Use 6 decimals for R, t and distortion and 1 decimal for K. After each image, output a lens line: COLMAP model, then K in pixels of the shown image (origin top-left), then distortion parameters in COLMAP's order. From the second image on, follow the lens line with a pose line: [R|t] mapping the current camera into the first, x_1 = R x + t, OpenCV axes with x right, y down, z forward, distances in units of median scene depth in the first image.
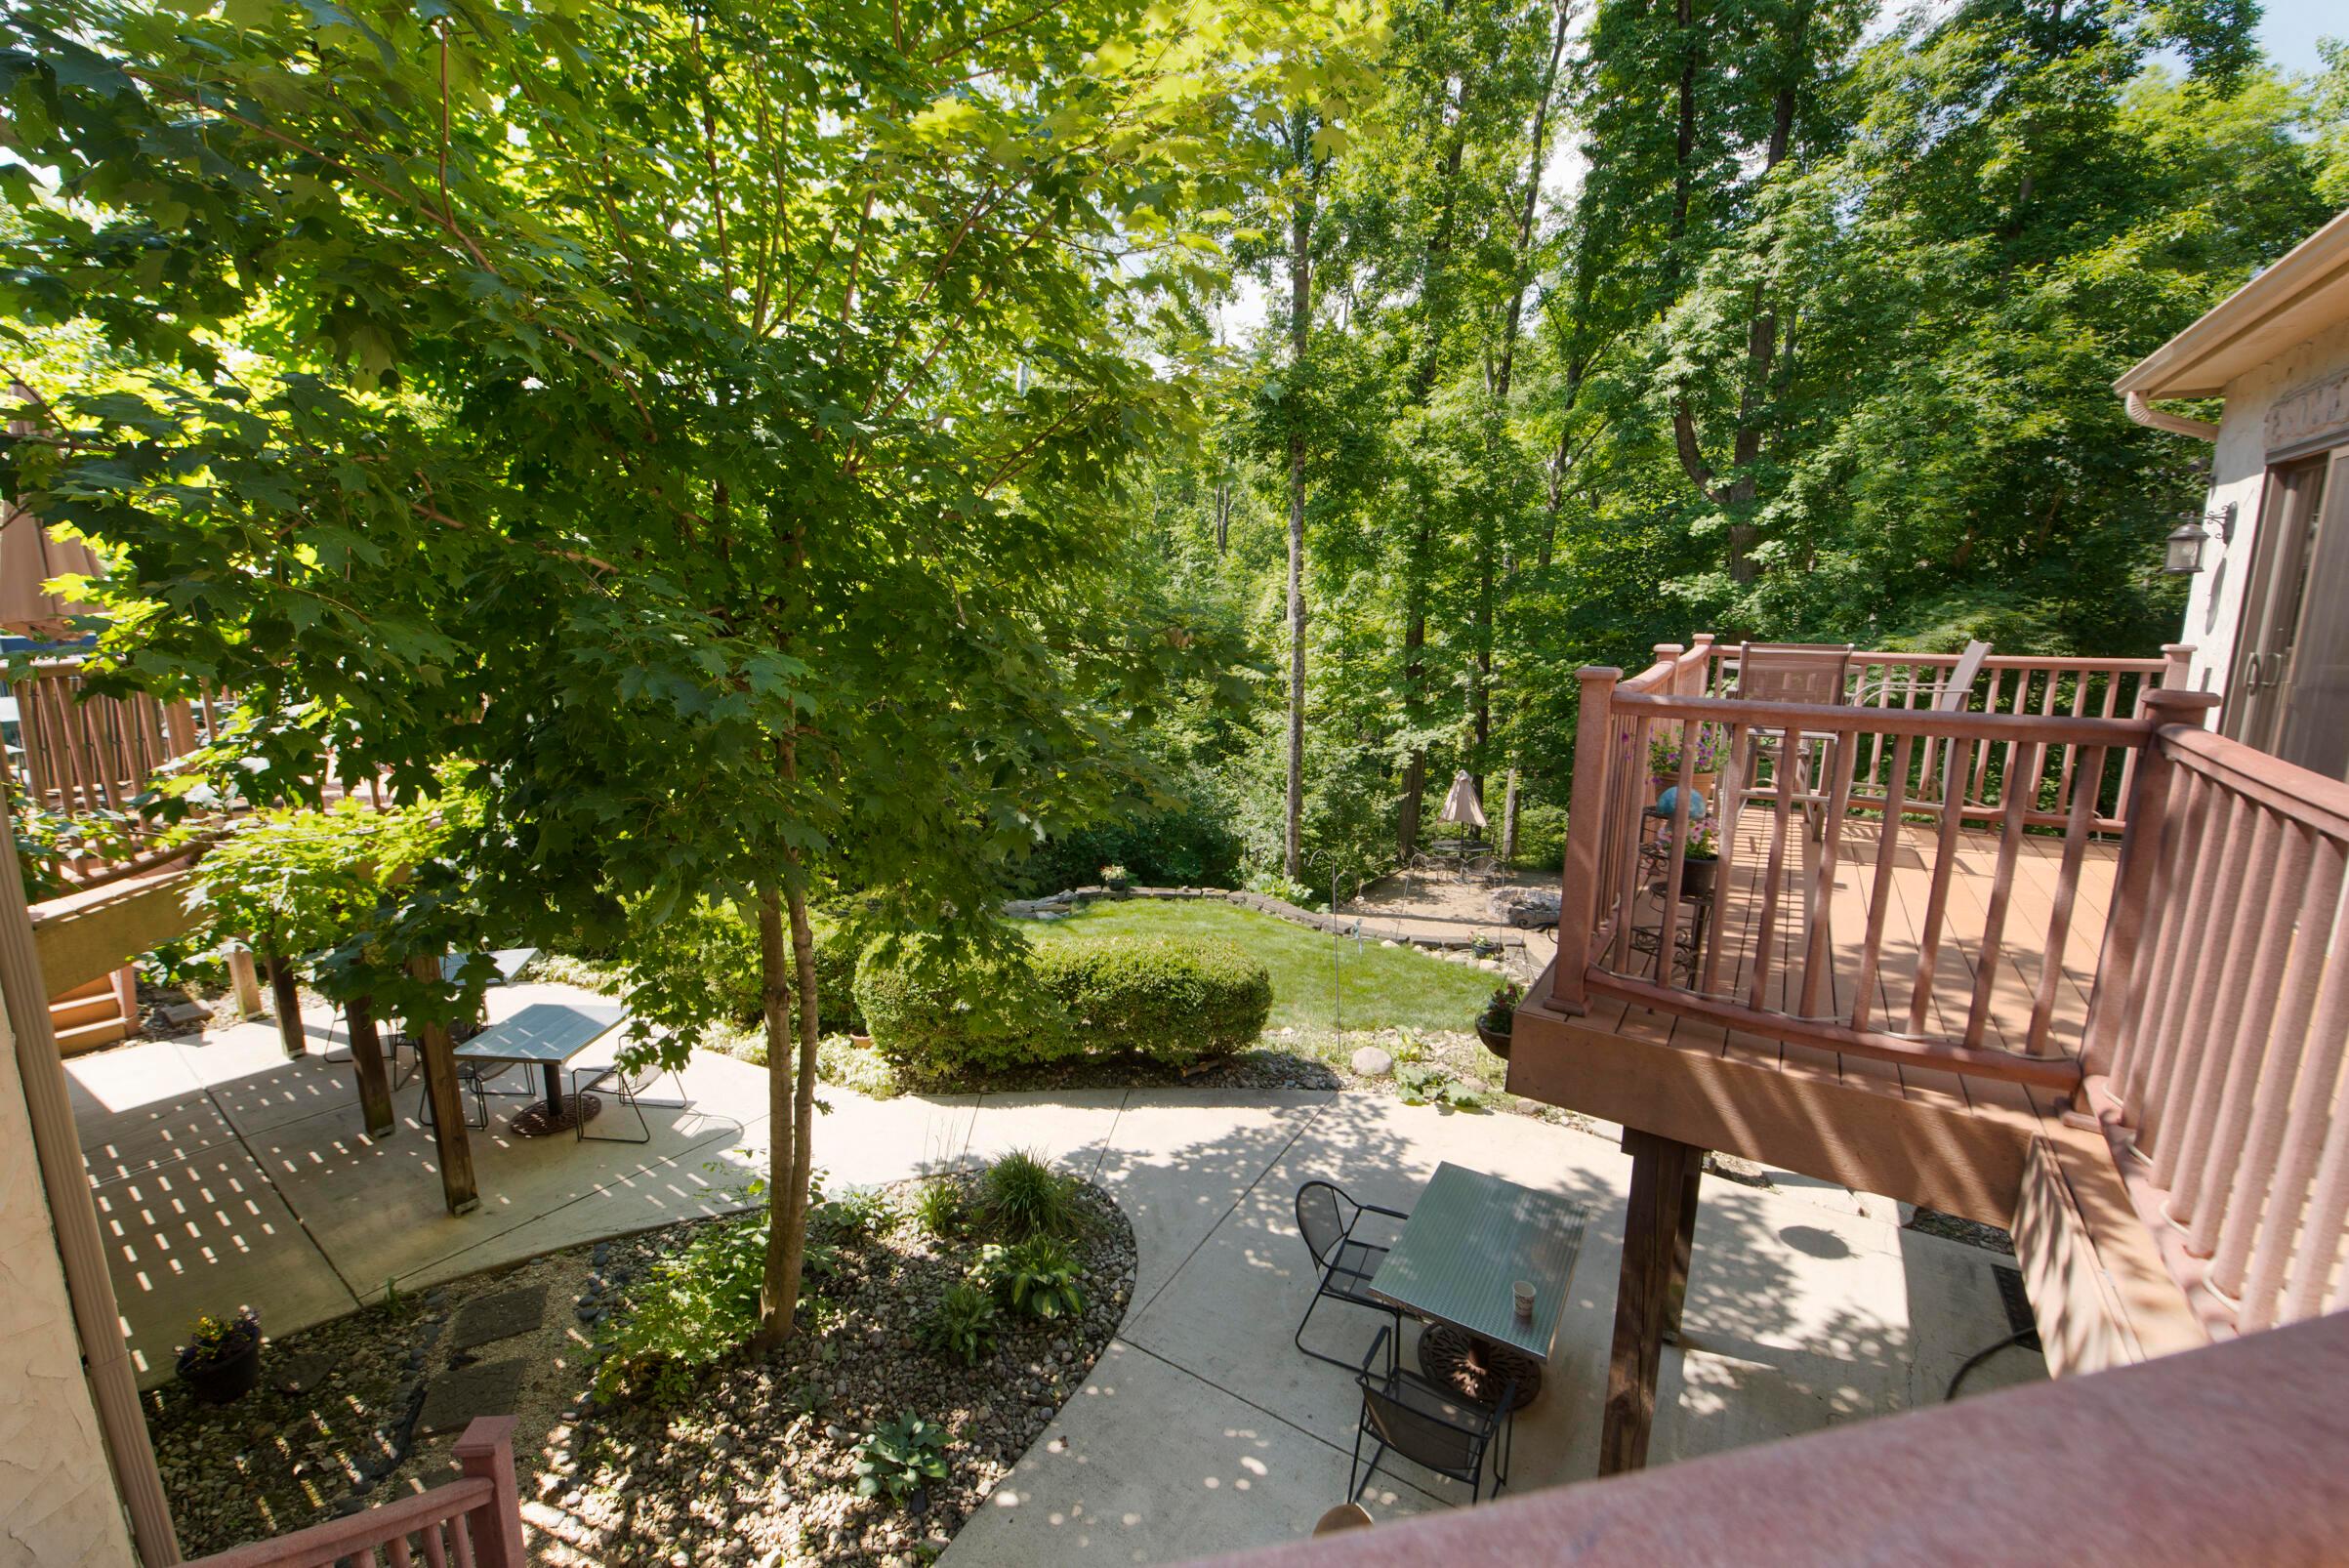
lens RADIAL K [[944.6, 0, 1173.4], [0, 944.6, 778.8], [0, 0, 1]] dist [-0.016577, -0.001009]
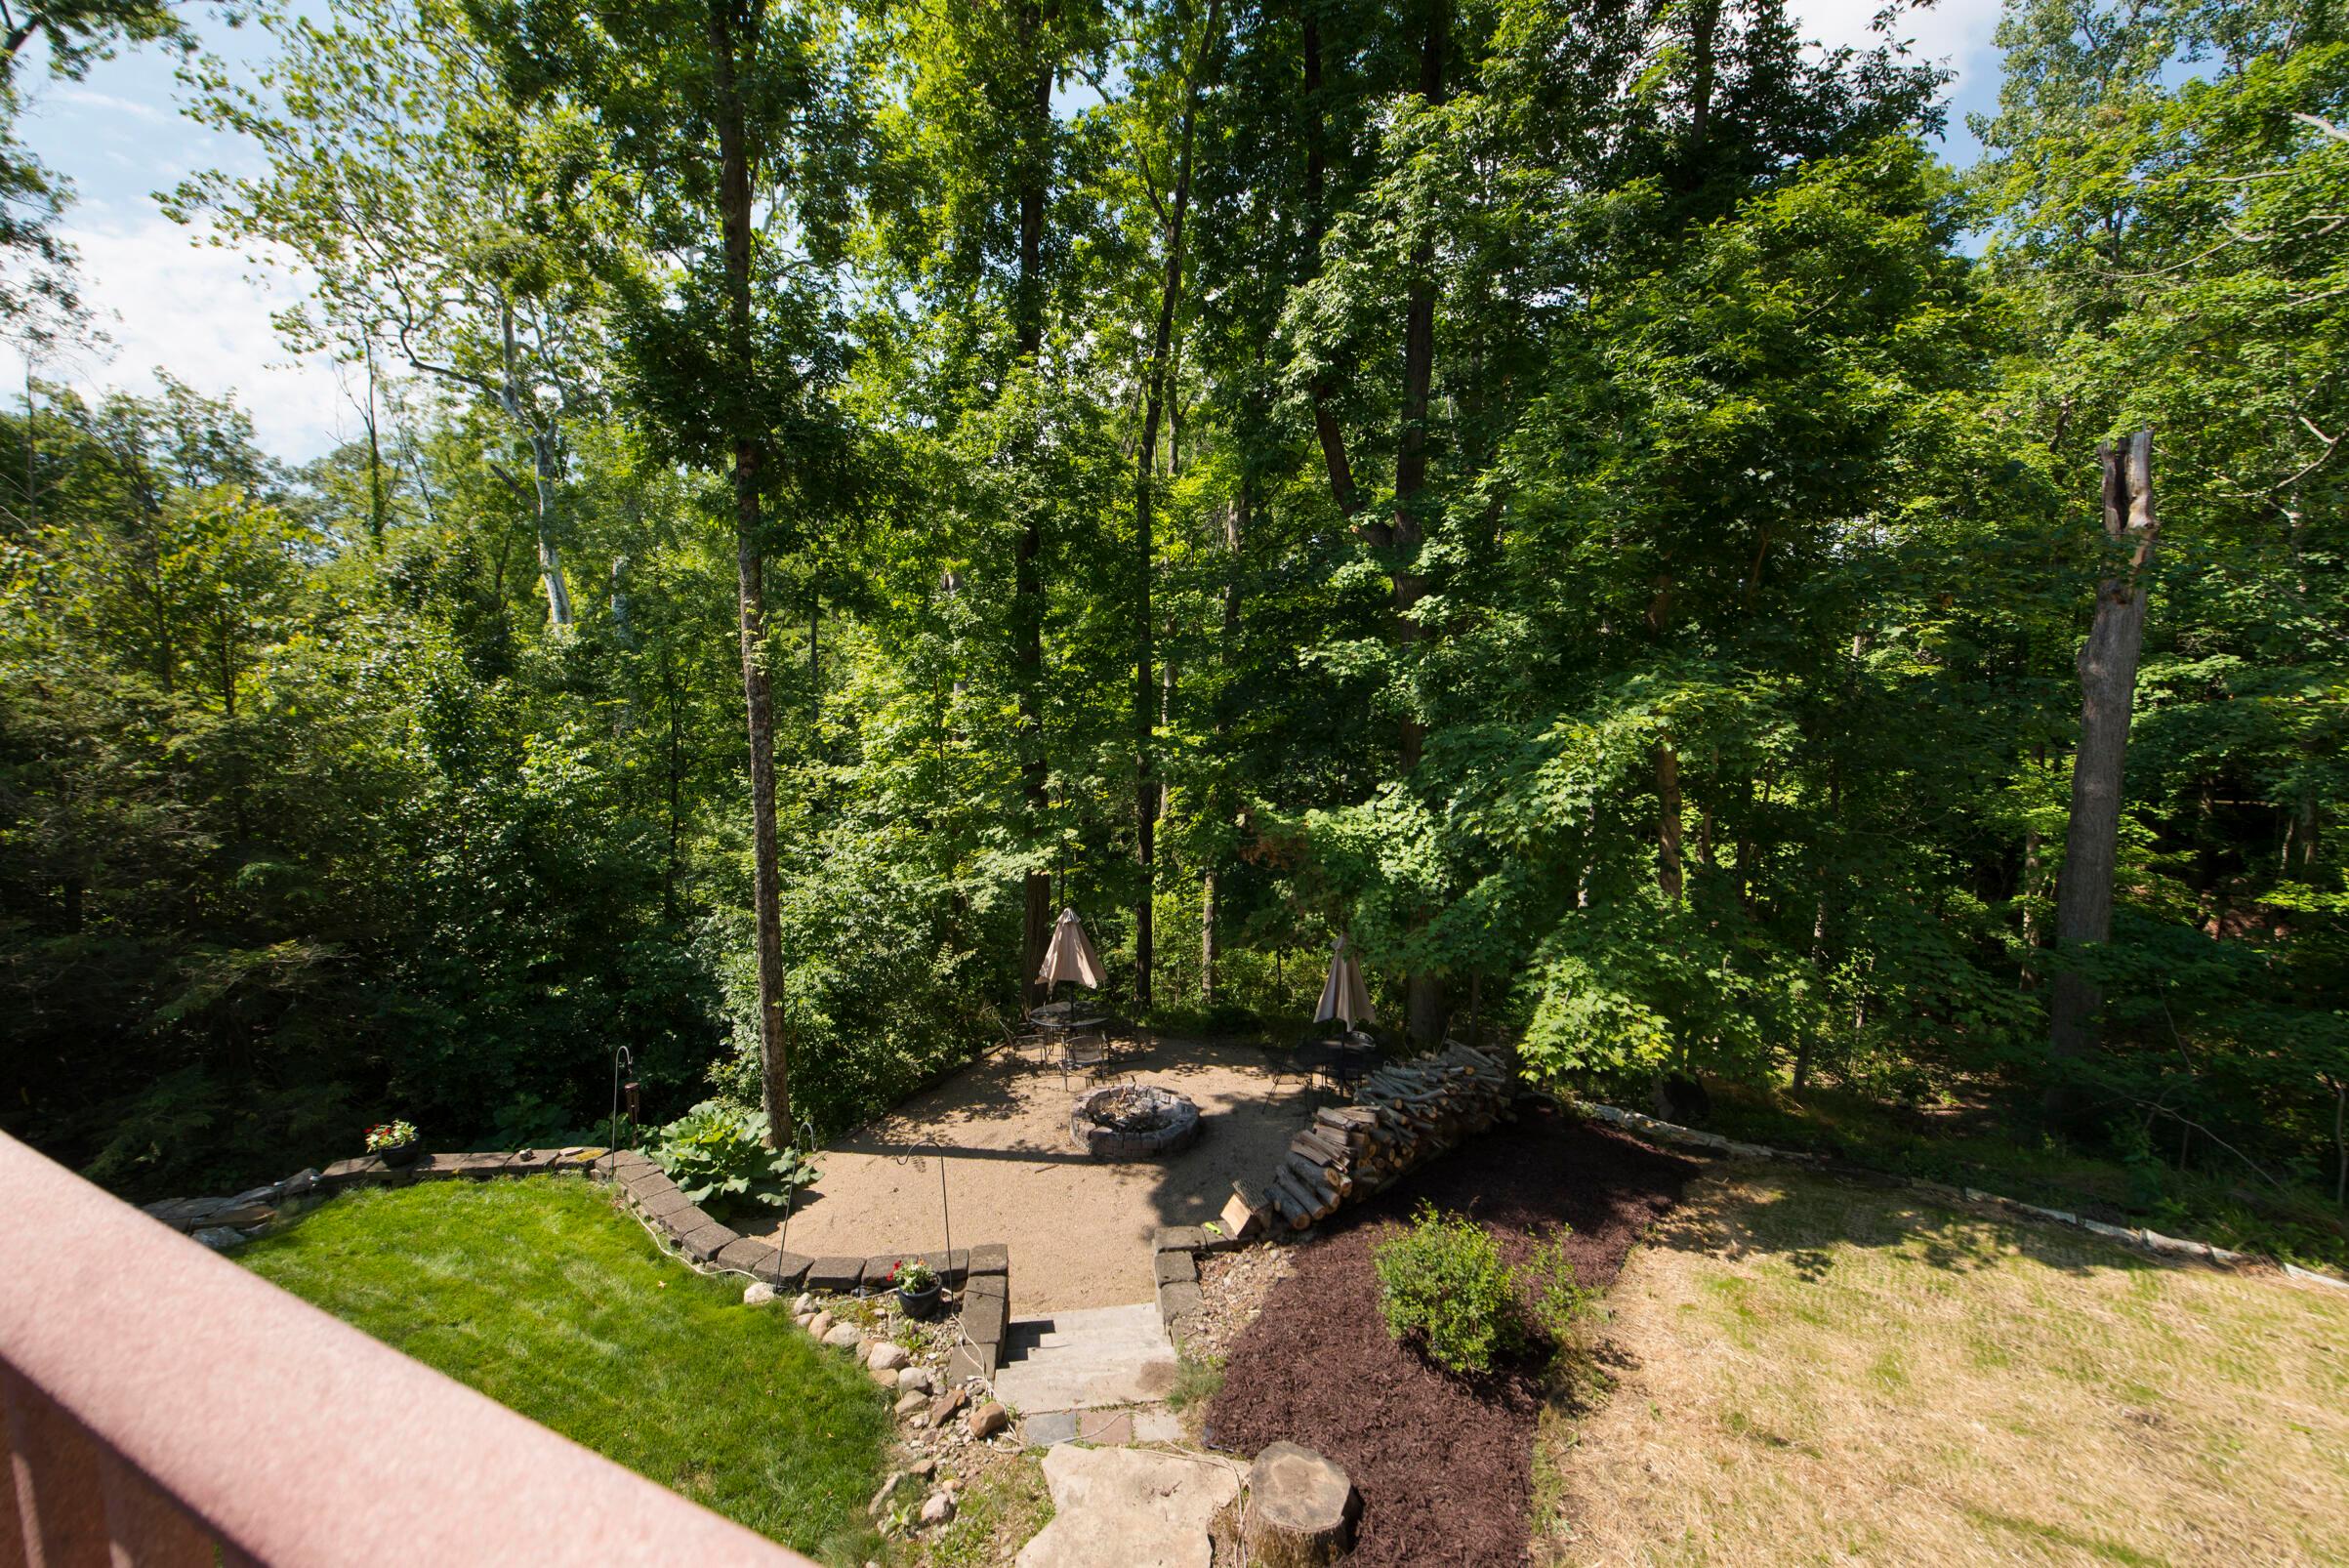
lens RADIAL K [[944.6, 0, 1180.0], [0, 944.6, 776.6], [0, 0, 1]] dist [-0.016577, -0.001009]
pose [[0.982044, -0.017438, 0.187846, 0.310561], [0.032328, 0.996546, -0.076498, -0.062042], [-0.185864, 0.081197, 0.979215, 0.327180]]
